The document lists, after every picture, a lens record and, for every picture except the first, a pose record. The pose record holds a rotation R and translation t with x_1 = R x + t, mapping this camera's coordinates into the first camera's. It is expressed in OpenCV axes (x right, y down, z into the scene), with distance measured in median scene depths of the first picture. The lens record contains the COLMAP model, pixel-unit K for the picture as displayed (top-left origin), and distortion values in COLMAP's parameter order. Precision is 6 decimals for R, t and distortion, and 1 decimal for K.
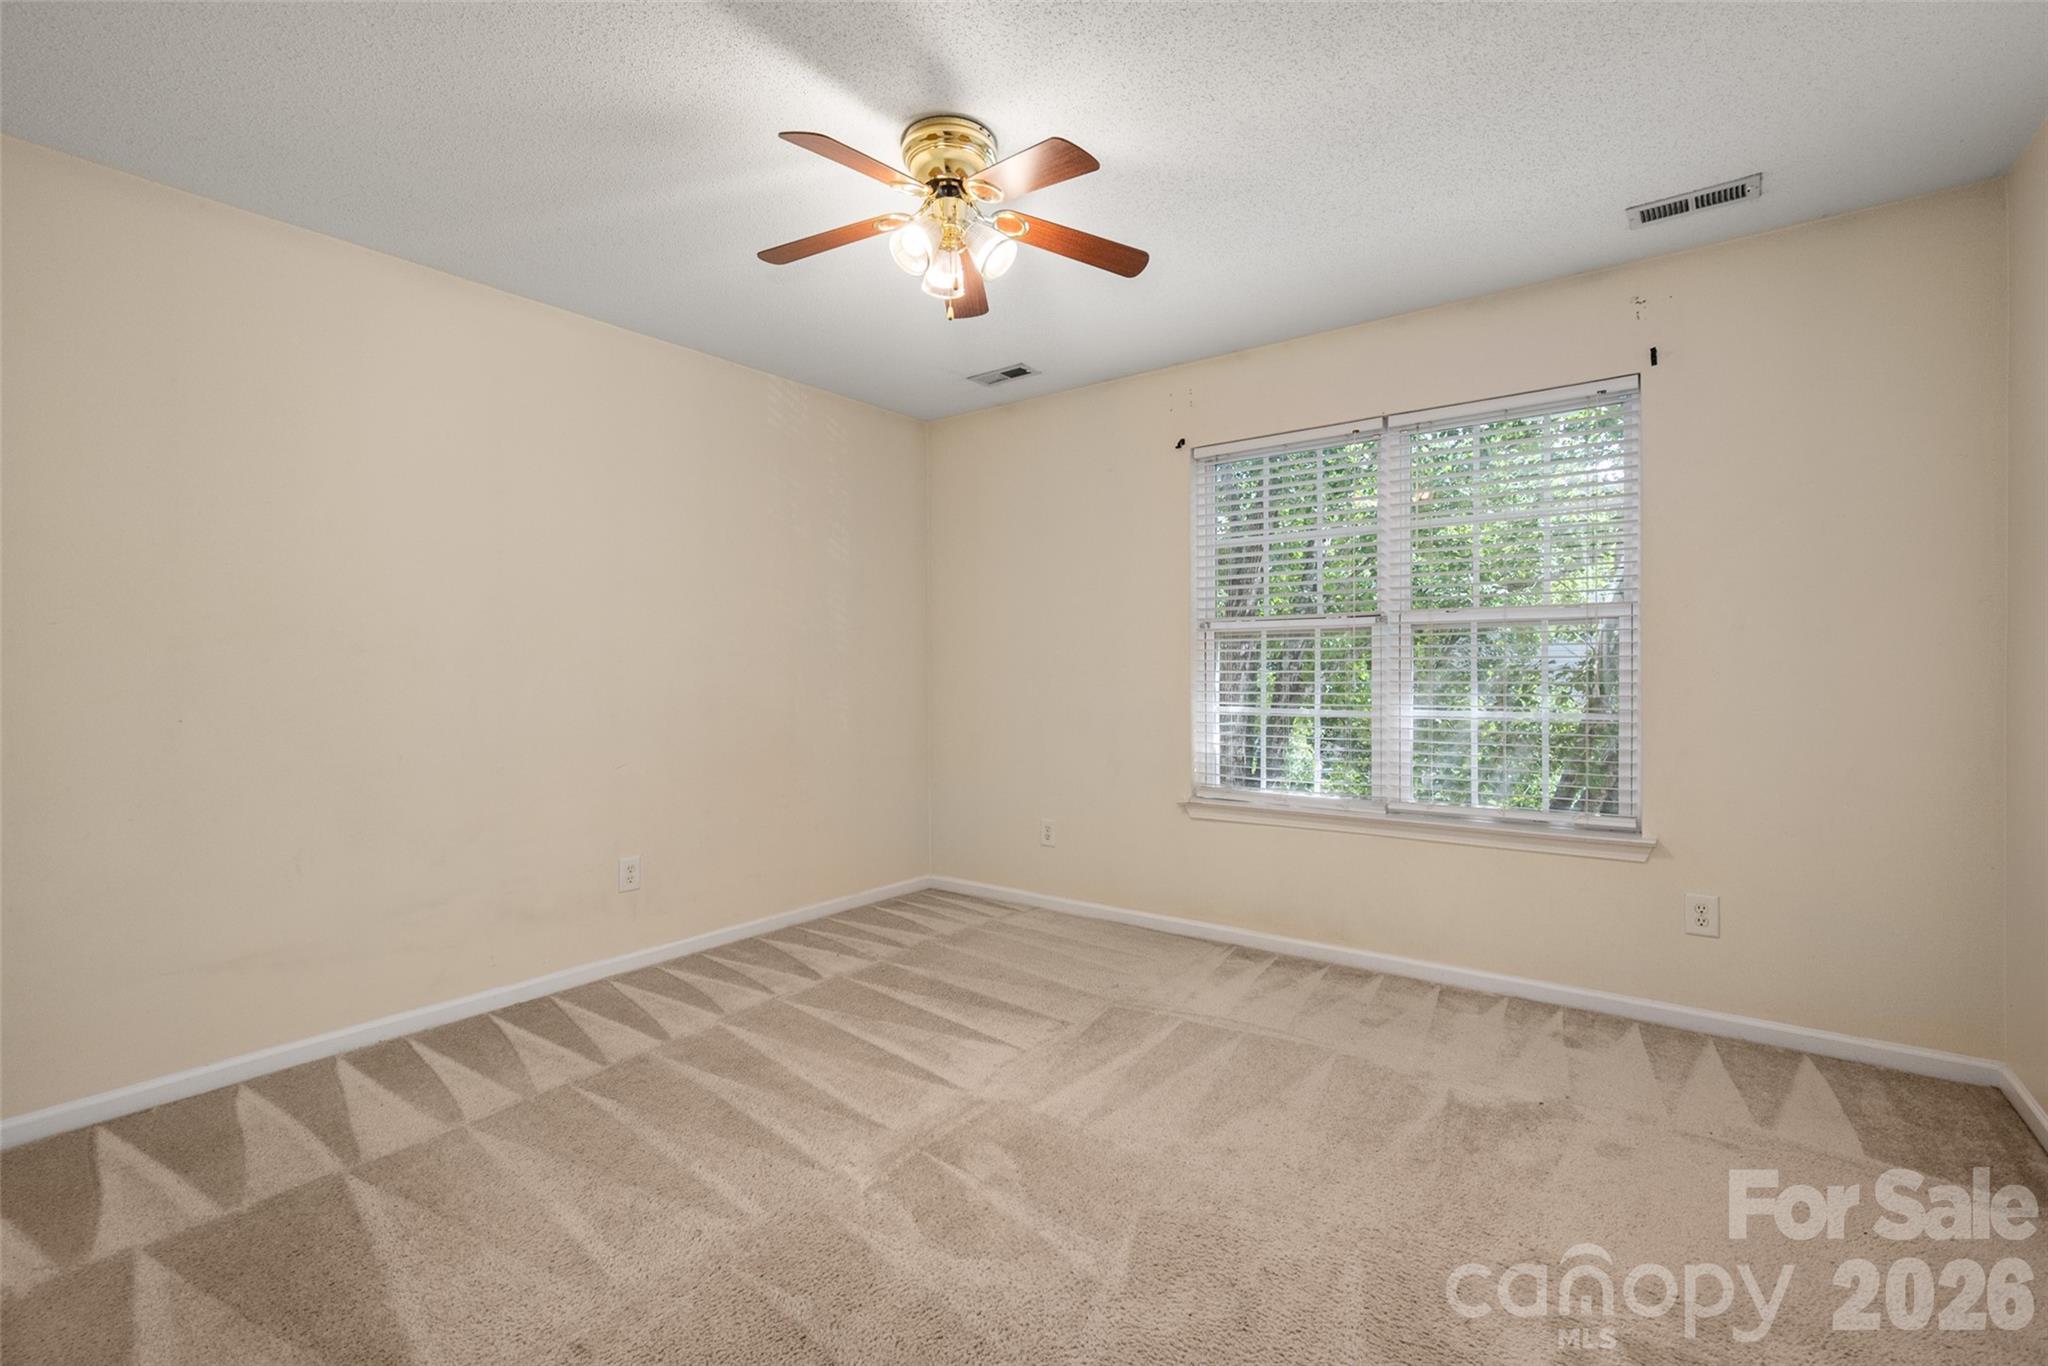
lens RADIAL K [[924.1, 0, 1026.3], [0, 924.1, 679.6], [0, 0, 1]] dist [-0.004202, -0.000402]
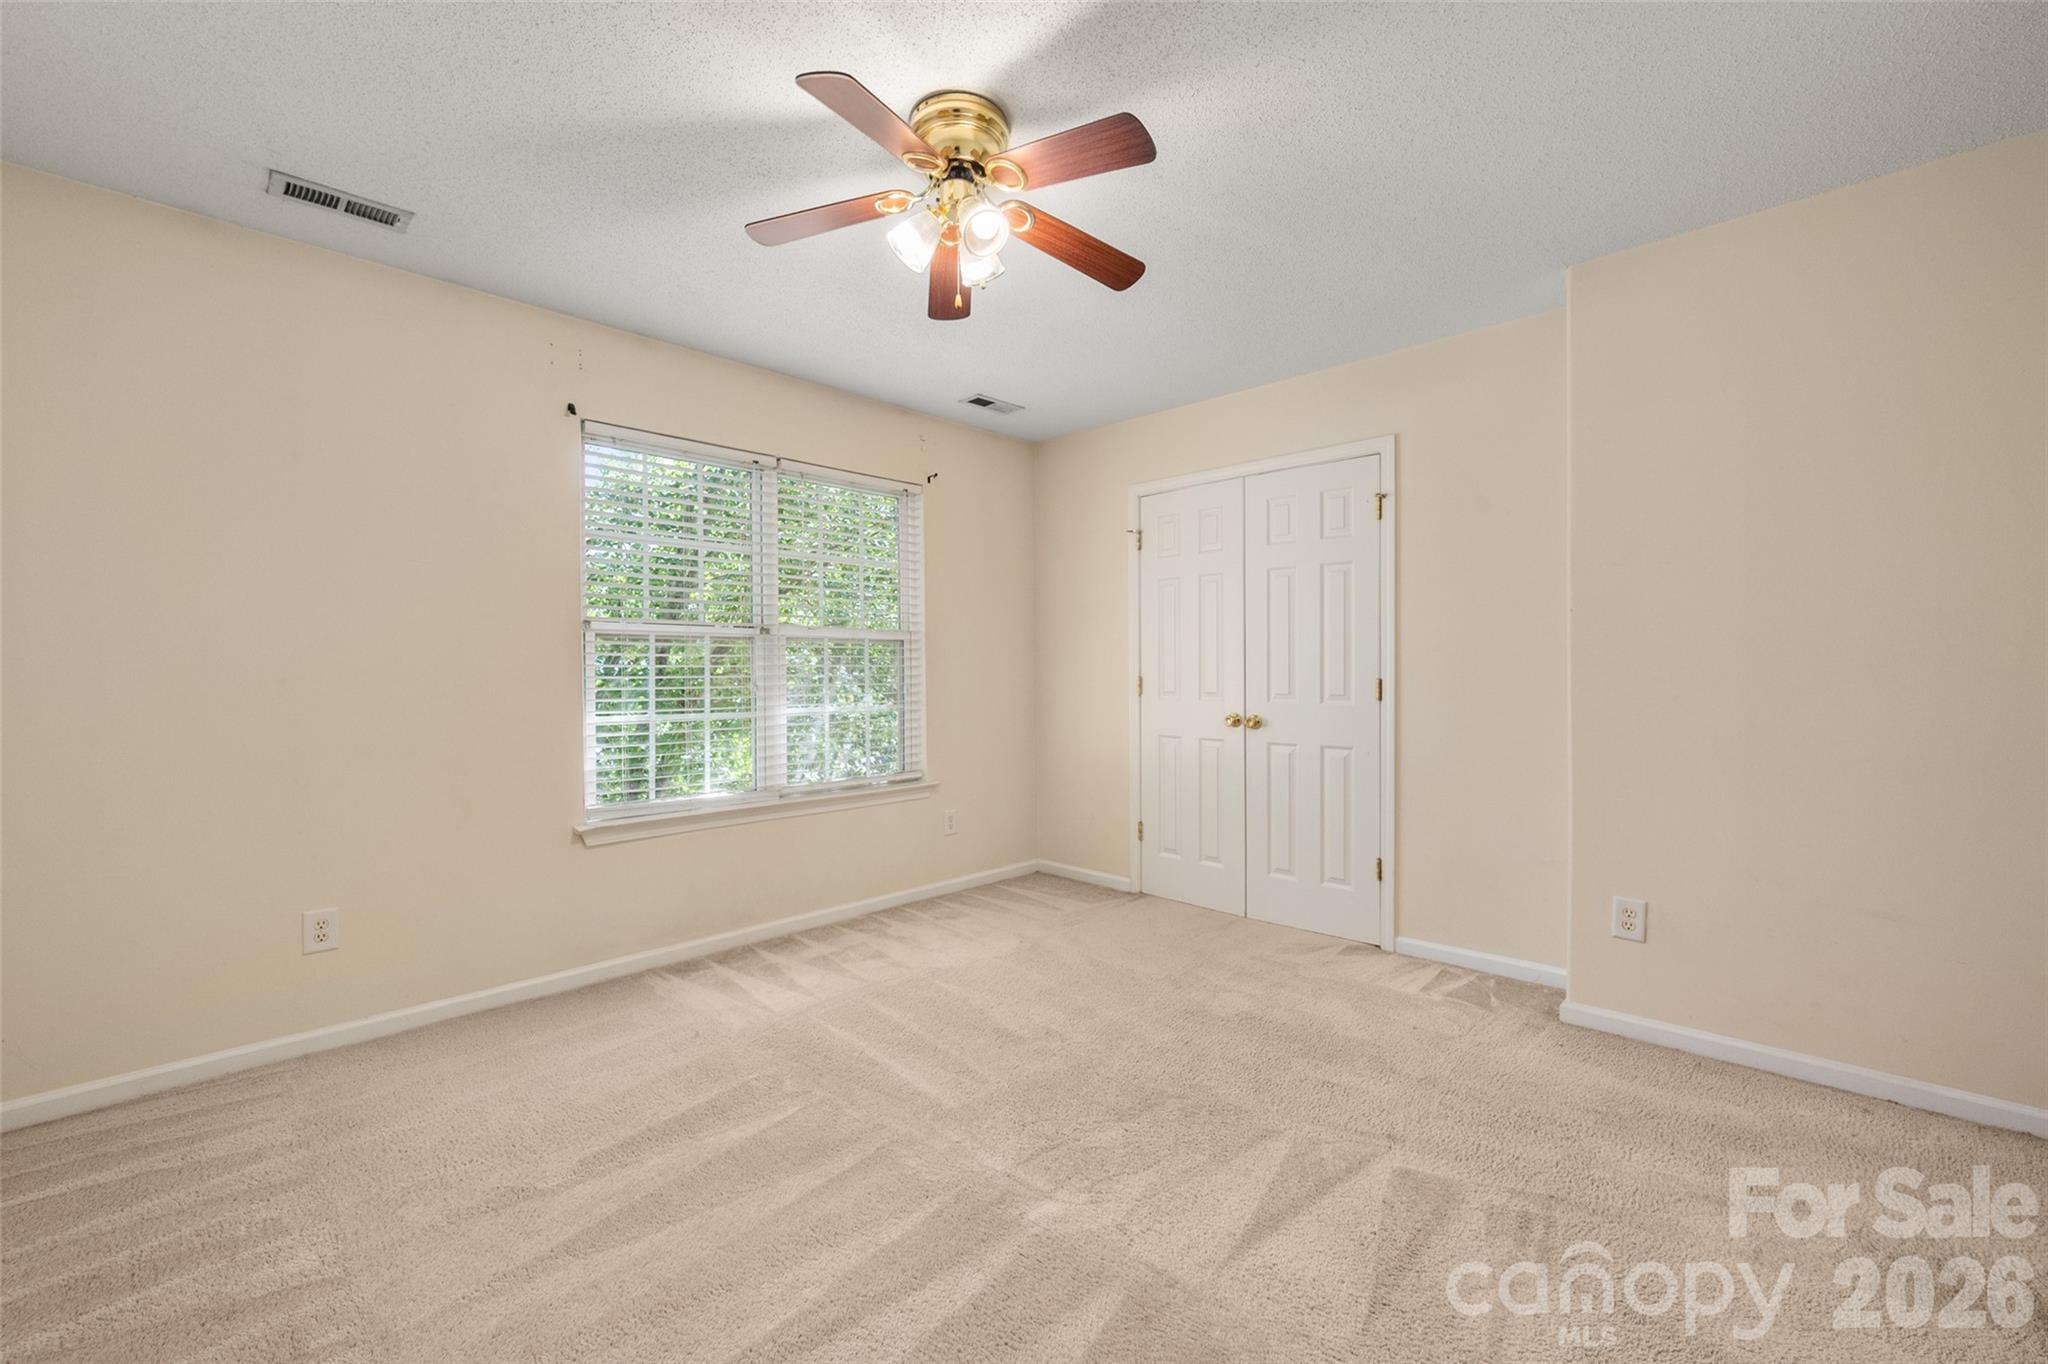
lens RADIAL K [[913.8, 0, 1019.0], [0, 913.8, 668.0], [0, 0, 1]] dist [0.004039, 0.000060]
pose [[0.082201, -0.000693, 0.996616, -0.708364], [0.004474, 0.999990, 0.000326, -0.018008], [-0.996606, 0.004432, 0.082203, 0.582193]]
